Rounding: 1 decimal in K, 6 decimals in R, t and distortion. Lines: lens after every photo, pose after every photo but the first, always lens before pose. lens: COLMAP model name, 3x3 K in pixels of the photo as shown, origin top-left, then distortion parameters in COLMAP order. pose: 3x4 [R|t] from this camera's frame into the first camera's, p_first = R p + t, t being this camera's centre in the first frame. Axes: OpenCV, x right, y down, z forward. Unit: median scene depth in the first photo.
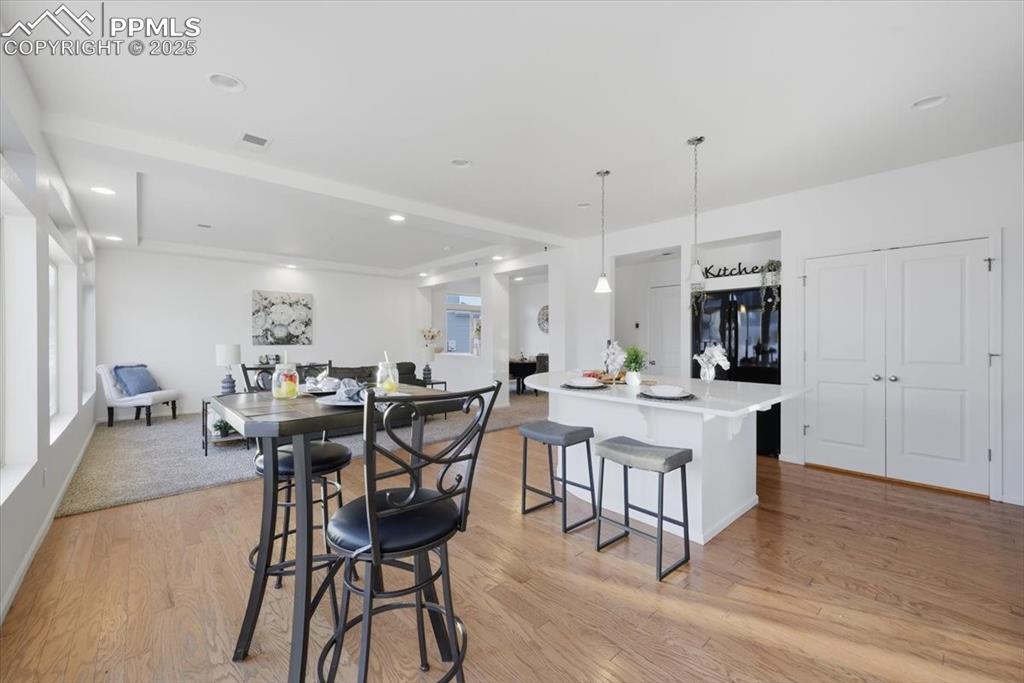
lens RADIAL K [[418.4, 0, 519.3], [0, 418.4, 340.4], [0, 0, 1]] dist [0.000782, -0.000149]
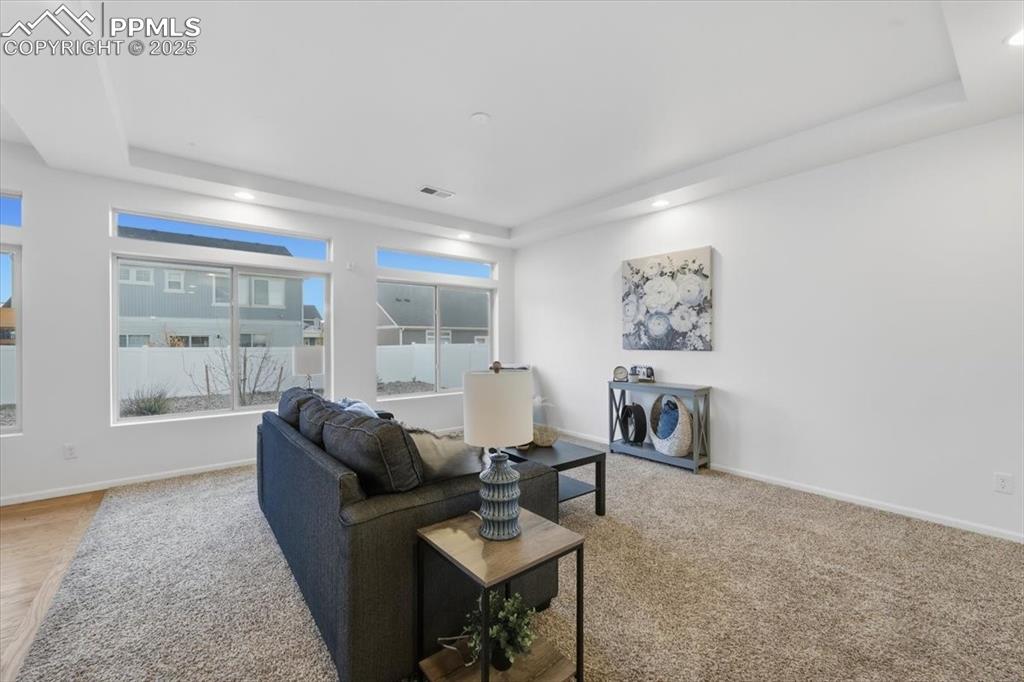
lens RADIAL K [[418.4, 0, 515.1], [0, 418.4, 340.4], [0, 0, 1]] dist [0.000782, -0.000149]
pose [[-0.064663, -0.000713, -0.997907, -0.001511], [-0.004826, 0.999988, -0.000402, -0.000790], [0.997895, 0.004789, -0.064666, 0.862677]]
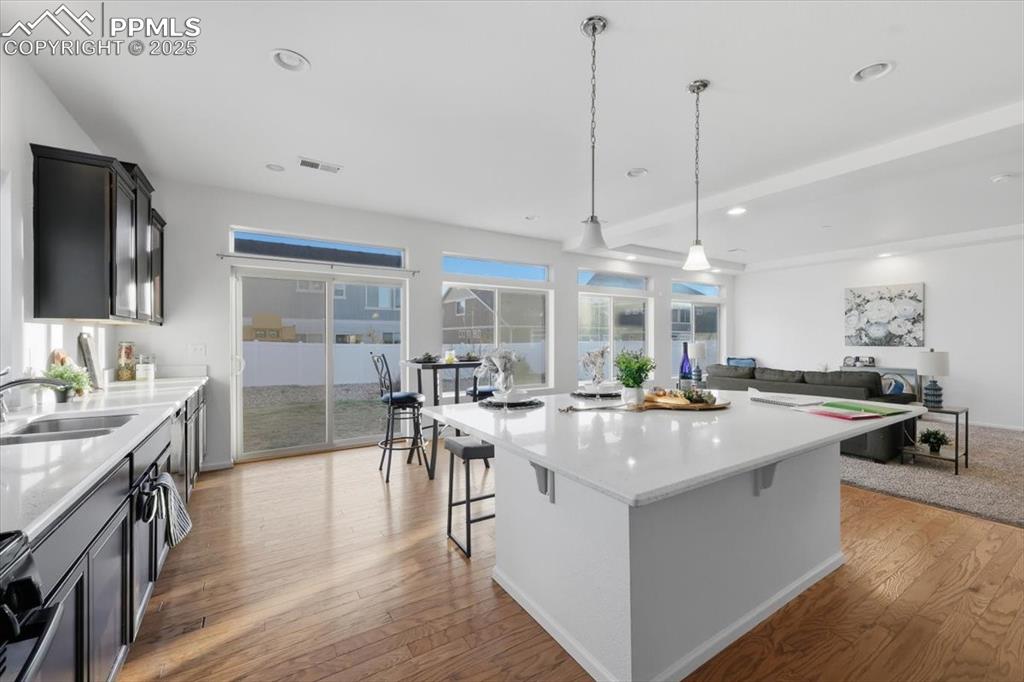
lens RADIAL K [[418.4, 0, 514.7], [0, 418.4, 338.5], [0, 0, 1]] dist [0.000782, -0.000149]
pose [[-0.177515, 0.000787, -0.984118, 0.439856], [-0.005508, 0.999983, 0.001793, -0.002698], [0.984103, 0.005739, -0.177508, 0.413150]]
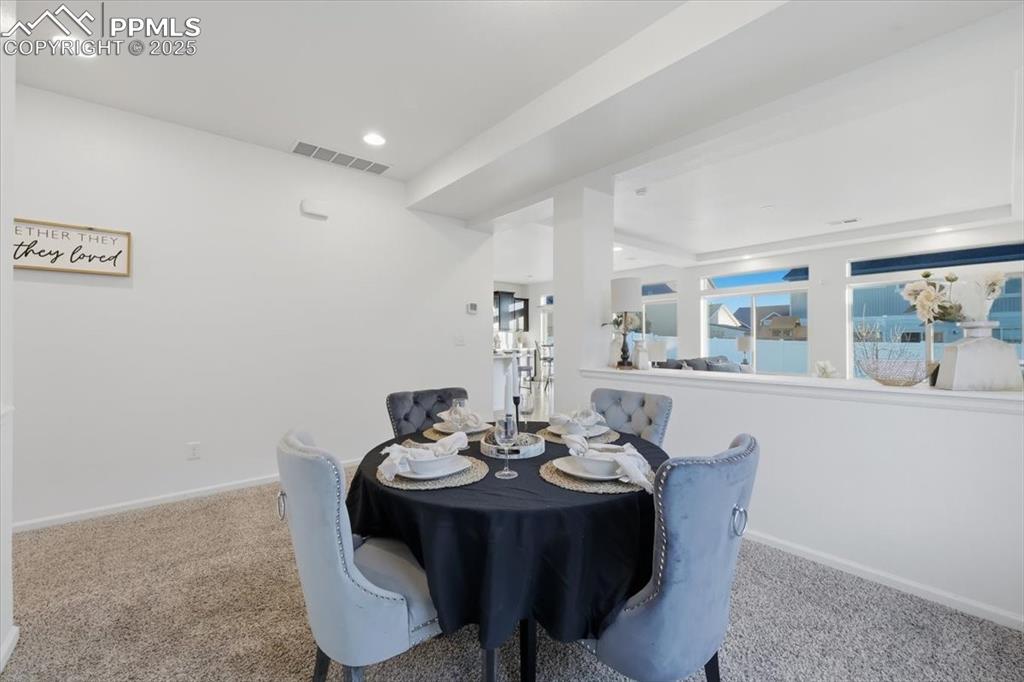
lens RADIAL K [[418.4, 0, 518.8], [0, 418.4, 342.1], [0, 0, 1]] dist [0.000782, -0.000149]
pose [[-0.999430, 0.000975, 0.033733, -0.003165], [0.001442, 0.999903, 0.013825, 0.004446], [-0.033717, 0.013865, -0.999335, 1.470847]]
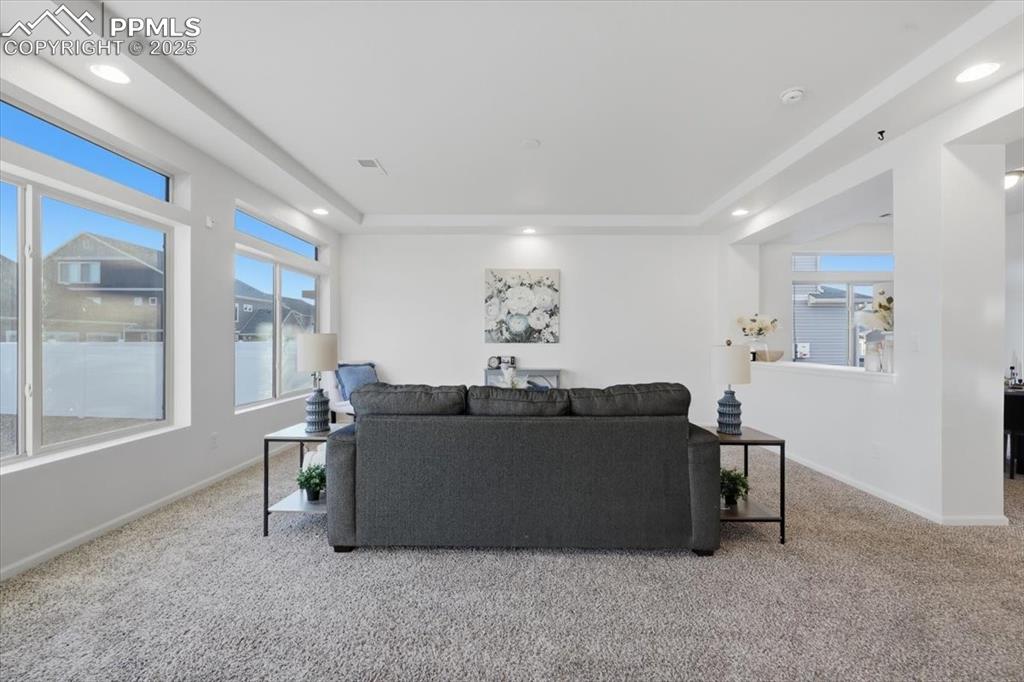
lens RADIAL K [[418.4, 0, 515.0], [0, 418.4, 343.8], [0, 0, 1]] dist [0.000782, -0.000149]
pose [[0.723679, 0.005889, -0.690112, -0.079734], [-0.007766, 0.999970, 0.000389, 0.012546], [0.690093, 0.005078, 0.723703, 0.485543]]
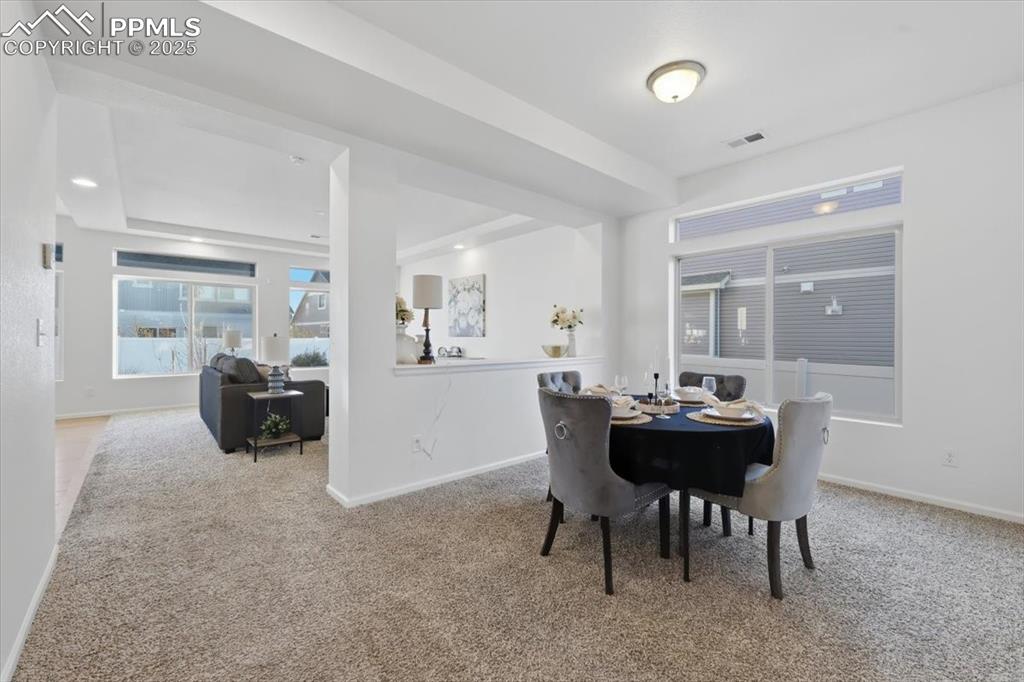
lens RADIAL K [[418.4, 0, 514.1], [0, 418.4, 336.2], [0, 0, 1]] dist [0.000782, -0.000149]
pose [[-0.018757, 0.001160, -0.999823, 0.330821], [-0.011291, 0.999935, 0.001372, 0.007742], [0.999760, 0.011315, -0.018743, 1.149015]]
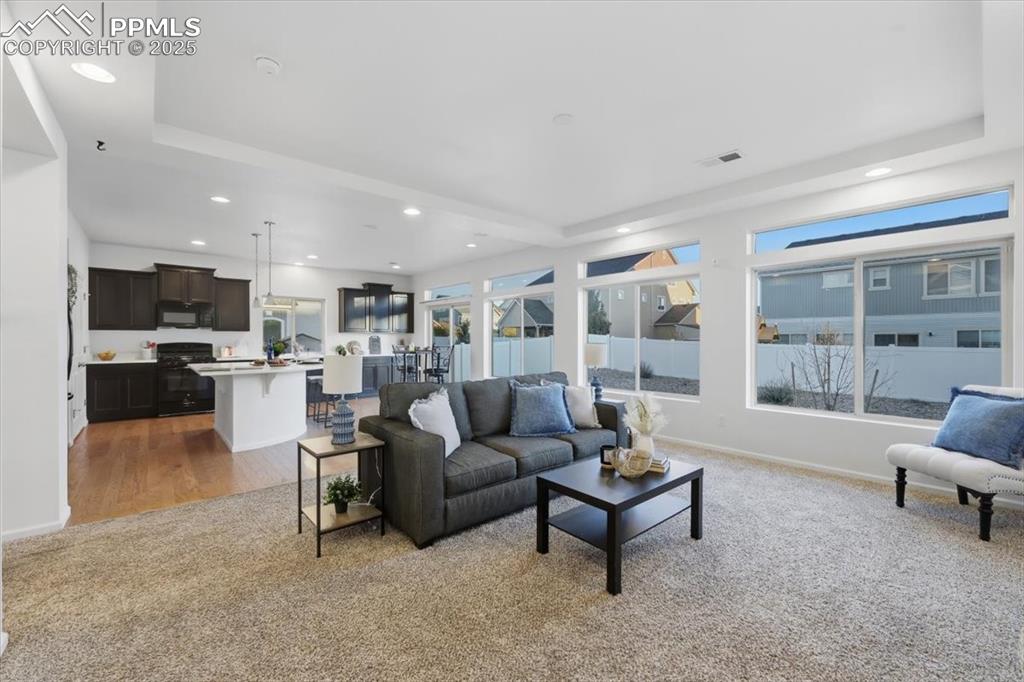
lens RADIAL K [[418.4, 0, 522.4], [0, 418.4, 340.6], [0, 0, 1]] dist [0.000782, -0.000149]
pose [[-0.999945, -0.001043, 0.010393, -0.332034], [-0.000938, 0.999949, 0.010078, -0.003410], [-0.010403, 0.010068, -0.999895, 1.180182]]
